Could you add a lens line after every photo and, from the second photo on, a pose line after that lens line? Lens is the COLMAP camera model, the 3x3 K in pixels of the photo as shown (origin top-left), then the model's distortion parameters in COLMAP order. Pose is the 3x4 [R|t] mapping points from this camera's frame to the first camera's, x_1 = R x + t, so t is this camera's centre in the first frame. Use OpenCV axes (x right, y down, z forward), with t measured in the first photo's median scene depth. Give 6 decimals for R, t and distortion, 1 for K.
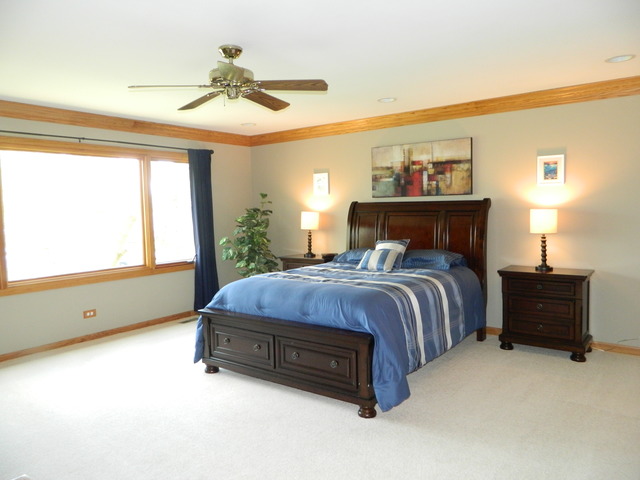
lens RADIAL K [[471.5, 0, 318.9], [0, 471.5, 240.3], [0, 0, 1]] dist [0.009948, -0.014860]
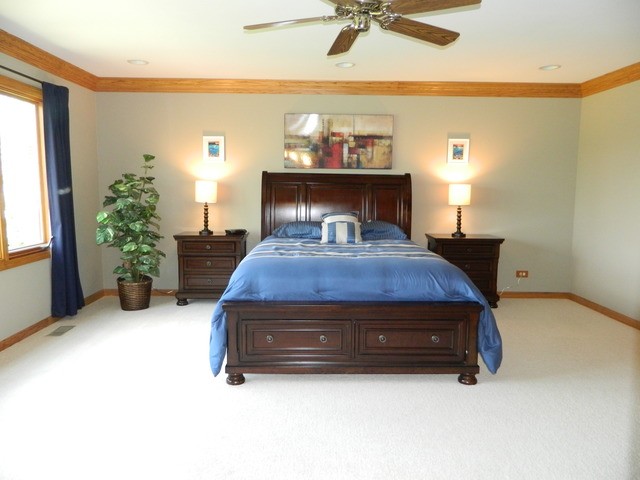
lens RADIAL K [[471.5, 0, 319.3], [0, 471.5, 239.5], [0, 0, 1]] dist [0.009948, -0.014860]
pose [[0.789871, -0.041504, 0.611867, -0.463062], [0.015071, 0.998720, 0.048289, 0.007721], [-0.613088, -0.028921, 0.789485, 0.250396]]
